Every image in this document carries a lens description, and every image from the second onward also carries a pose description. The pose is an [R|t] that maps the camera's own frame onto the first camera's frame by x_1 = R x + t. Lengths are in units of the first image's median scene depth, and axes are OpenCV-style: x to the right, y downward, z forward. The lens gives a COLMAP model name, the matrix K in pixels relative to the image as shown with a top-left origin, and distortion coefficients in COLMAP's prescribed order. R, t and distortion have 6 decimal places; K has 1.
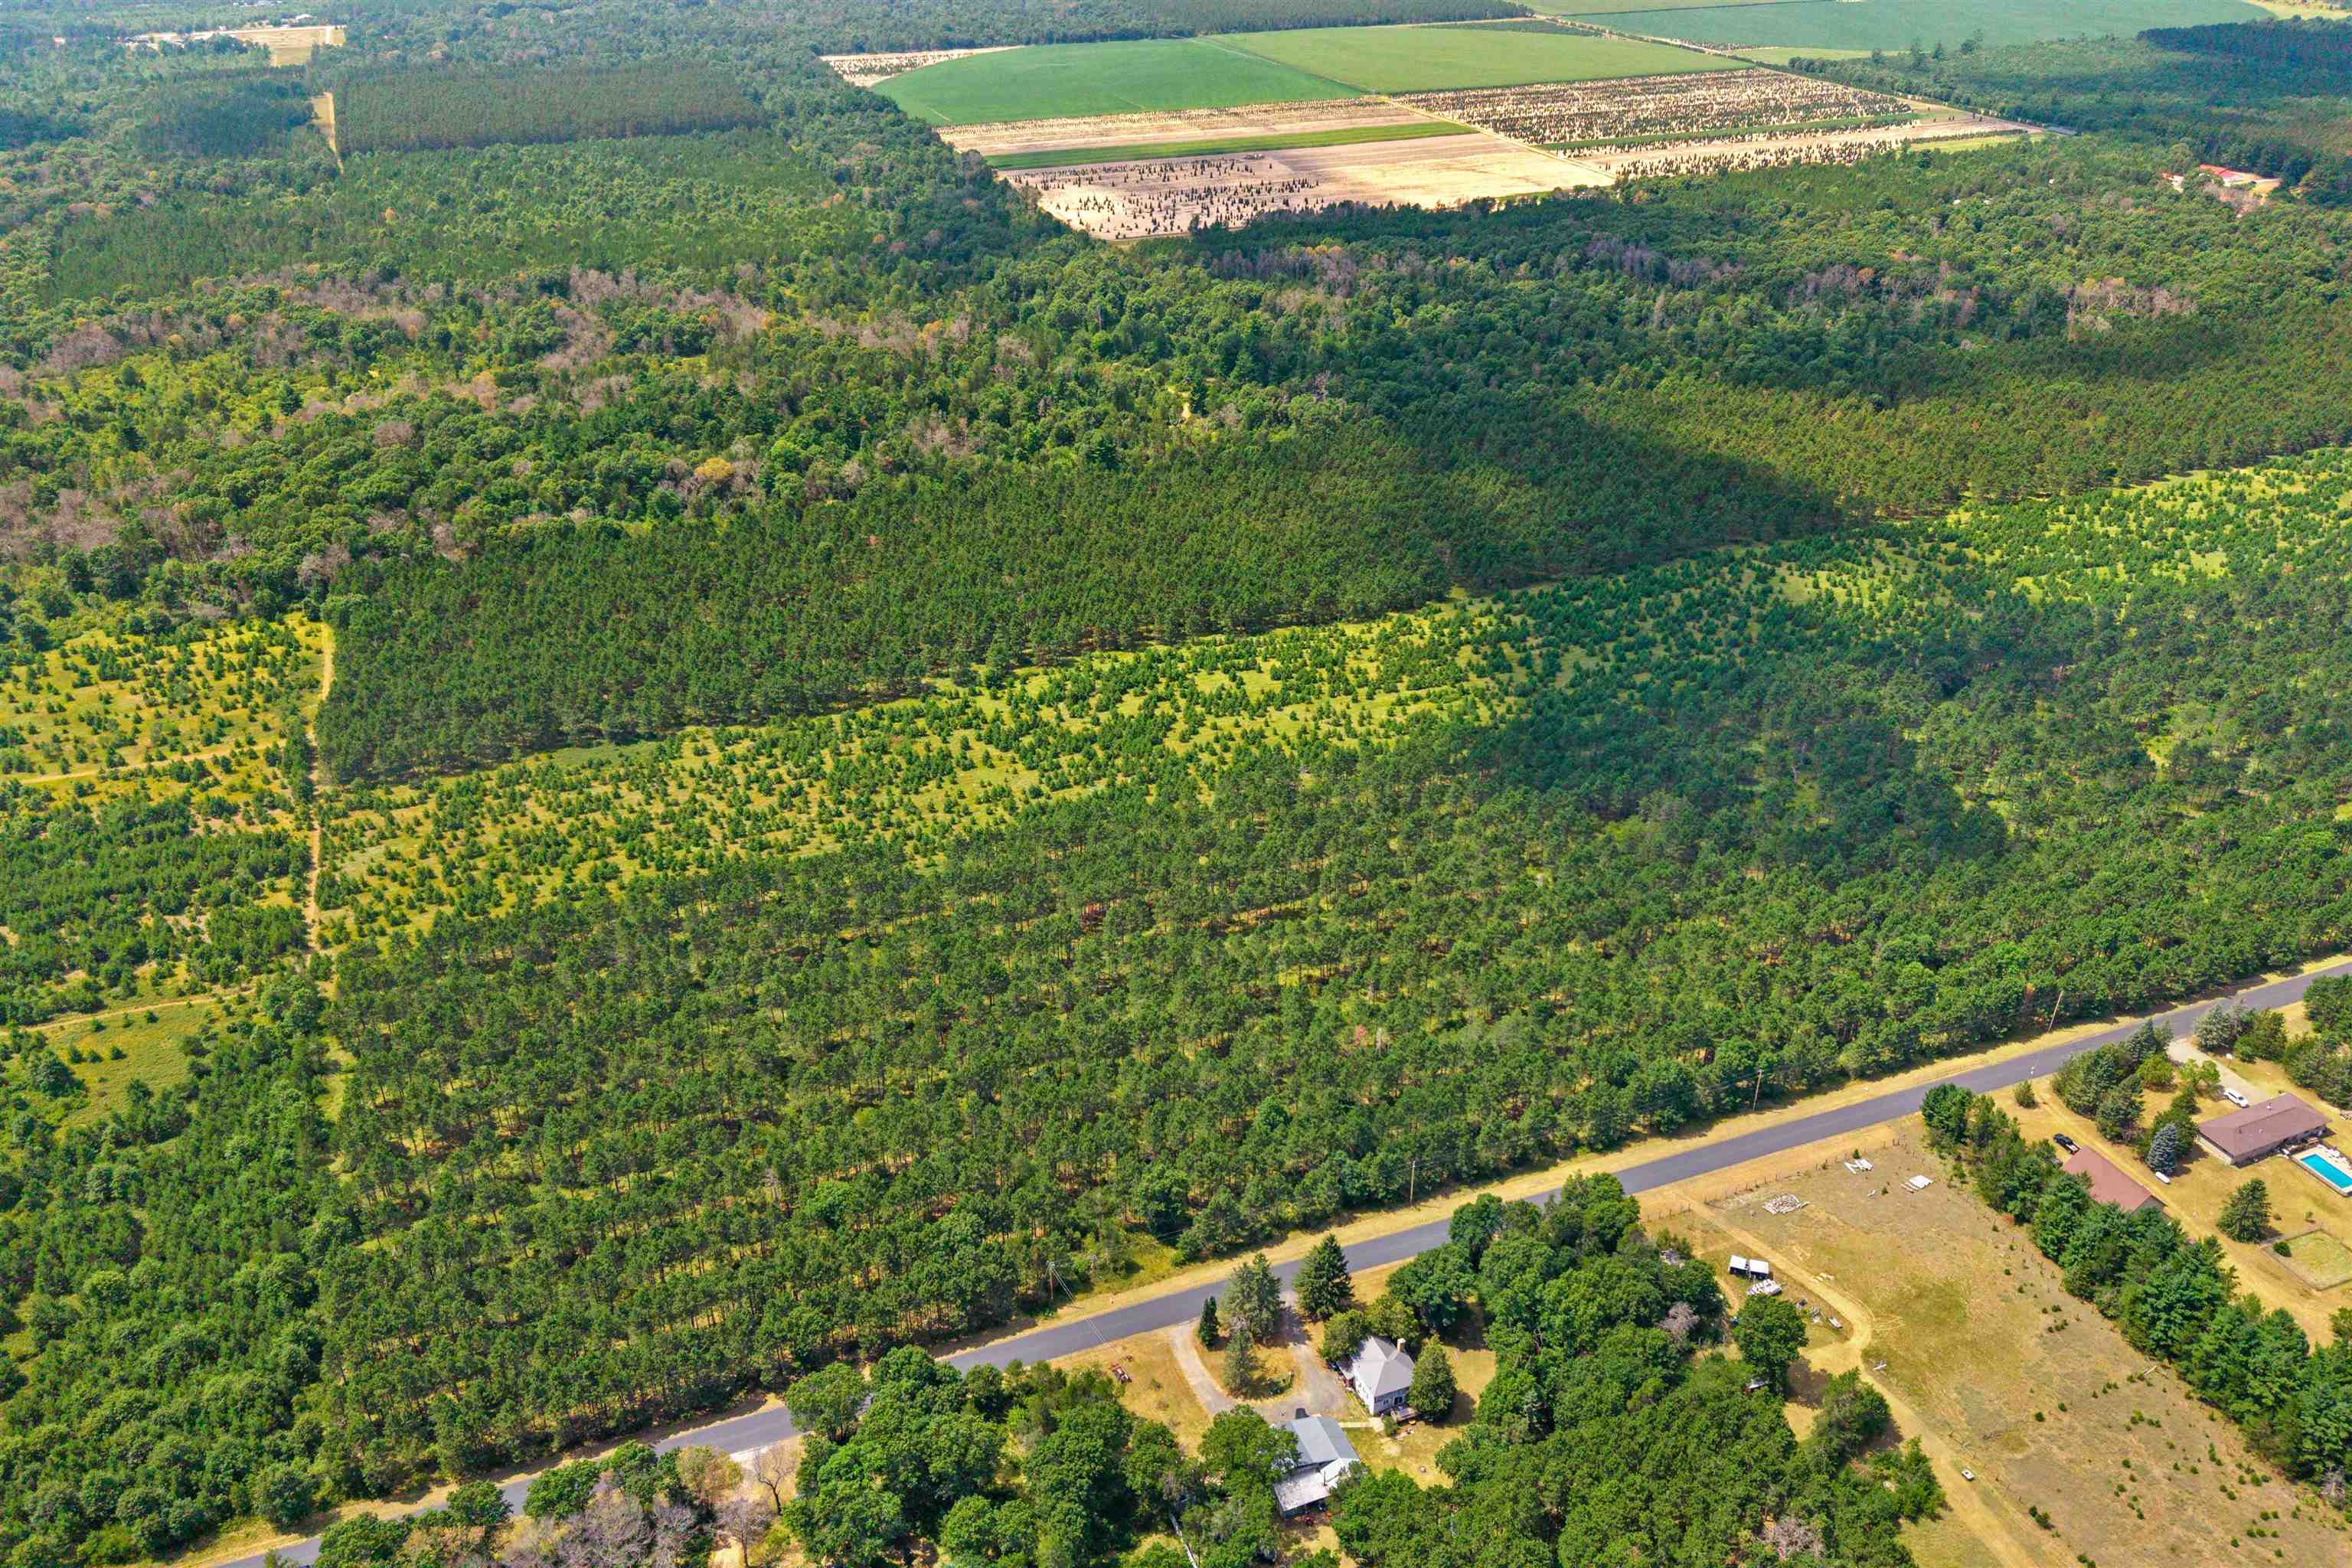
lens RADIAL K [[1730.4, 0, 1176.0], [0, 1730.4, 784.0], [0, 0, 1]] dist [0.053842, -0.073935]
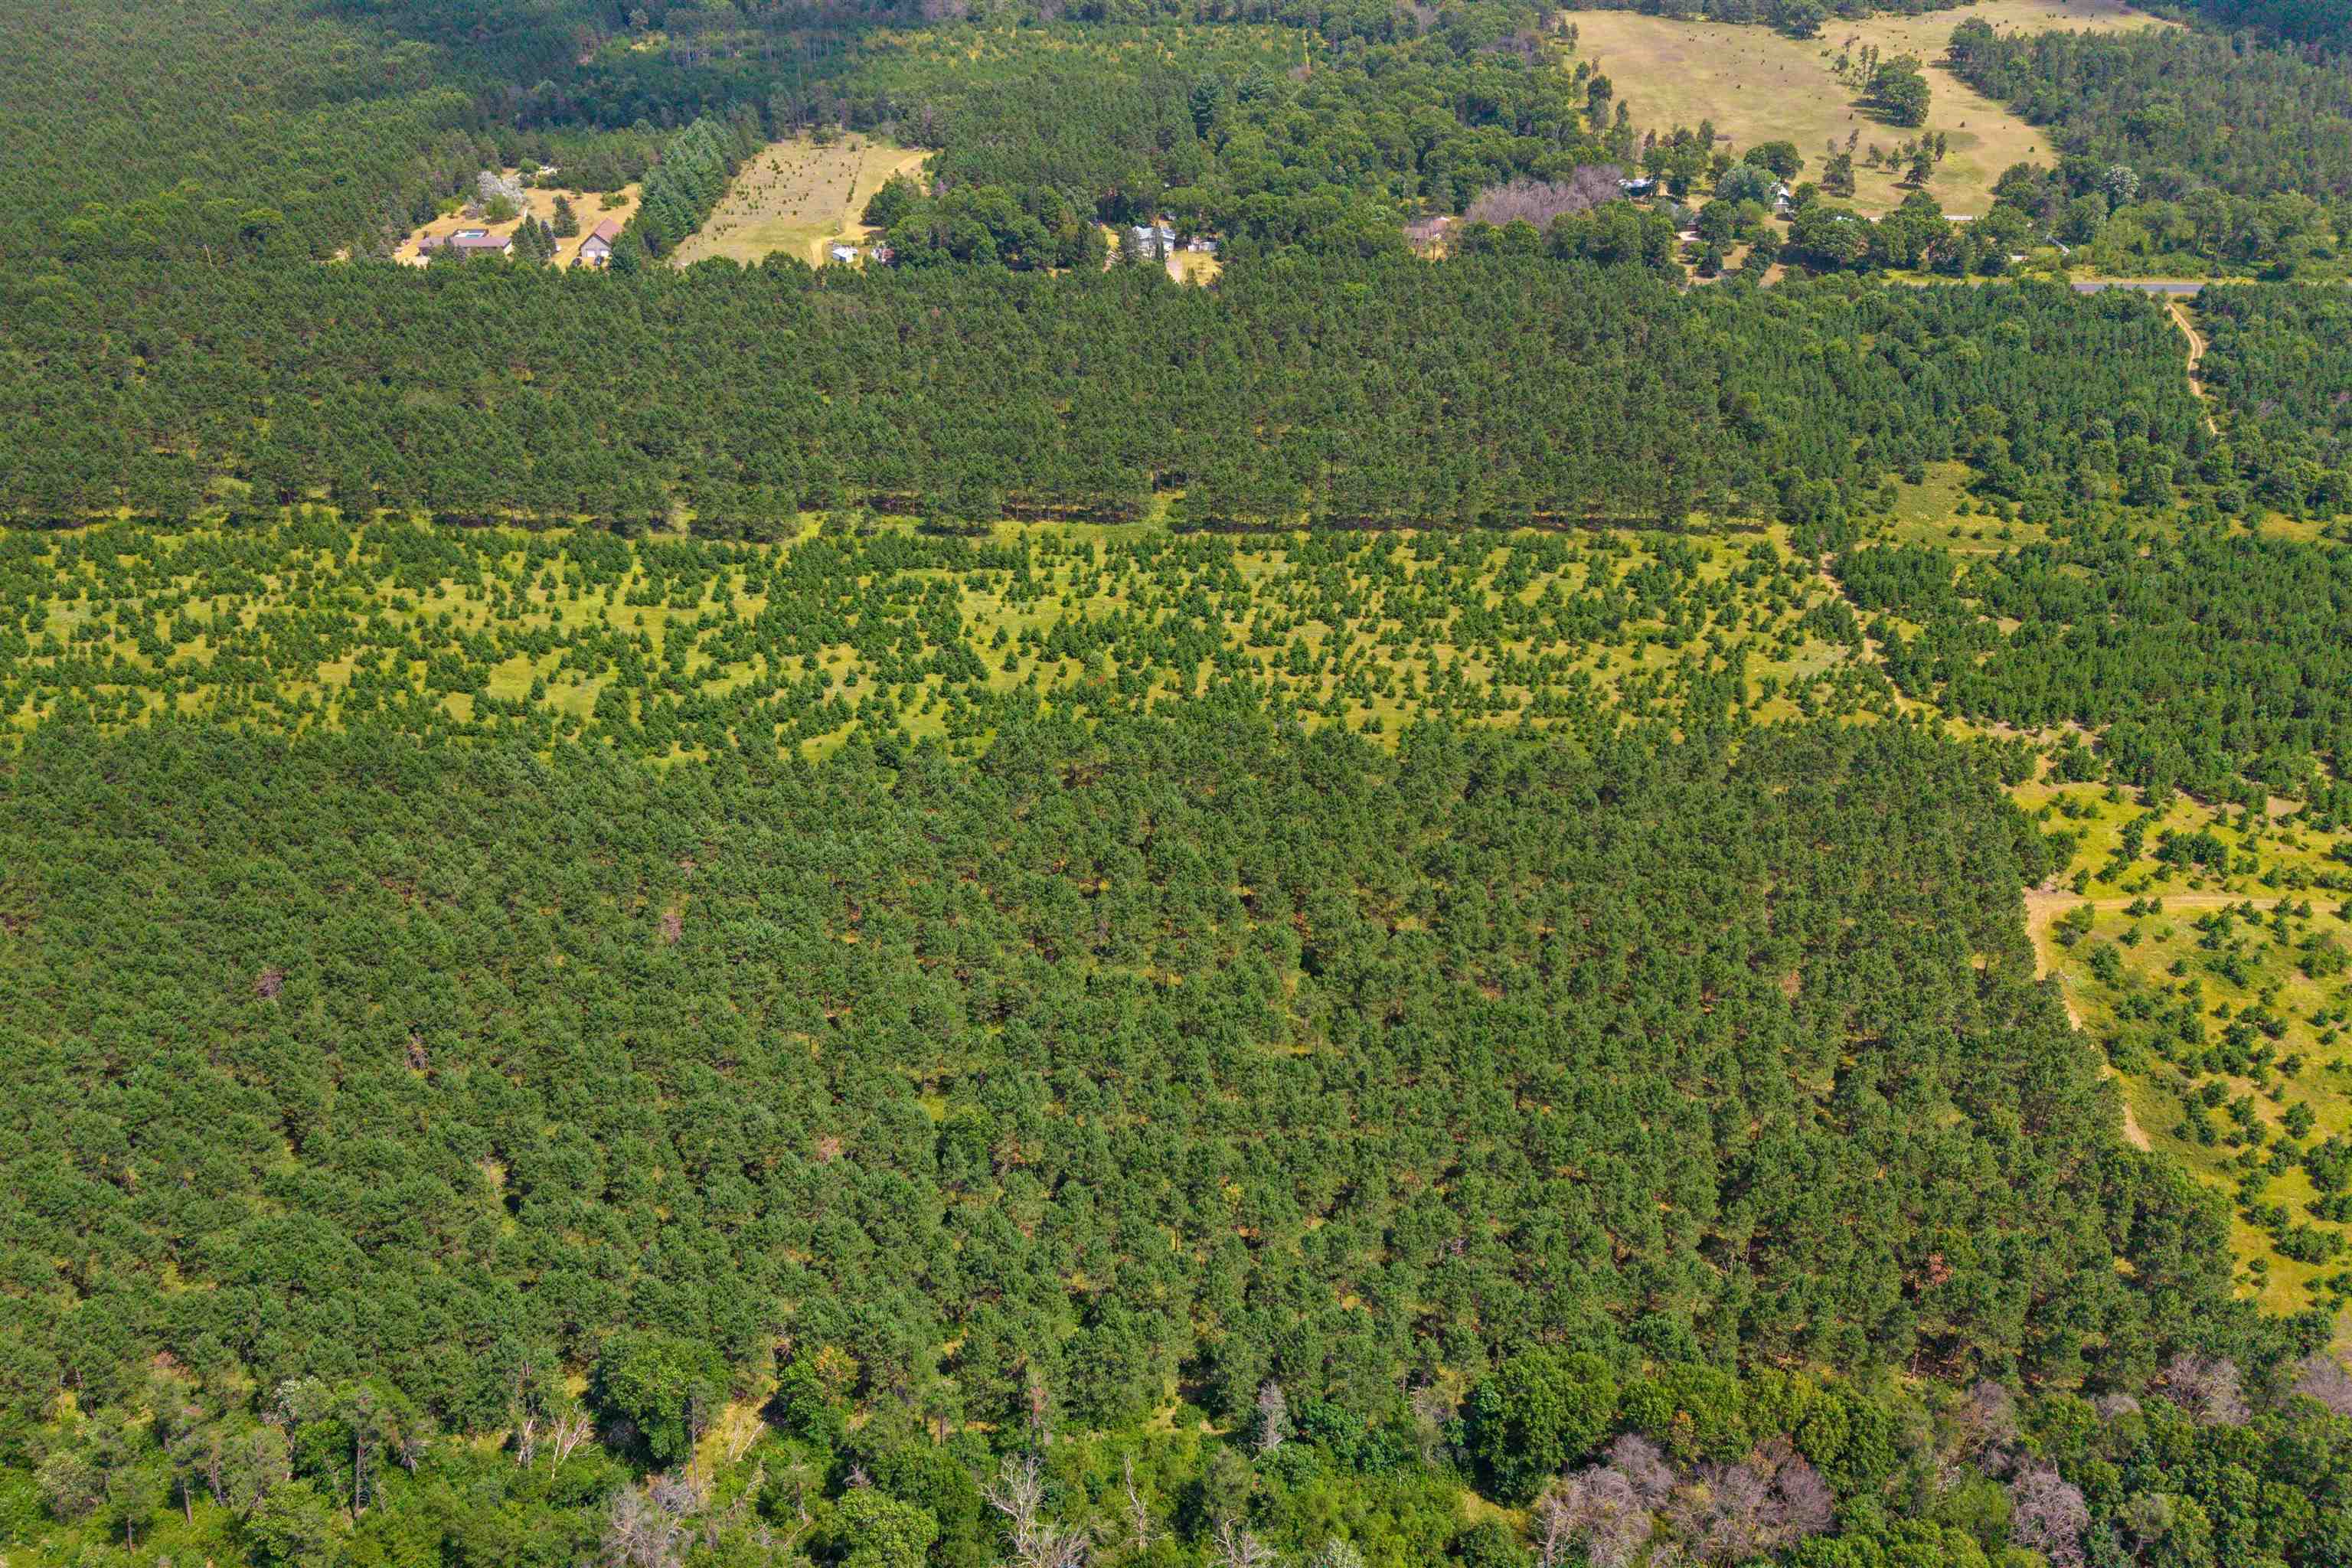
lens RADIAL K [[1730.4, 0, 1176.0], [0, 1730.4, 784.0], [0, 0, 1]] dist [0.053842, -0.073935]
pose [[-0.912700, -0.231024, 0.337055, -0.428120], [0.212153, 0.437063, 0.874052, -0.592406], [-0.349241, 0.869255, -0.349895, 1.263403]]
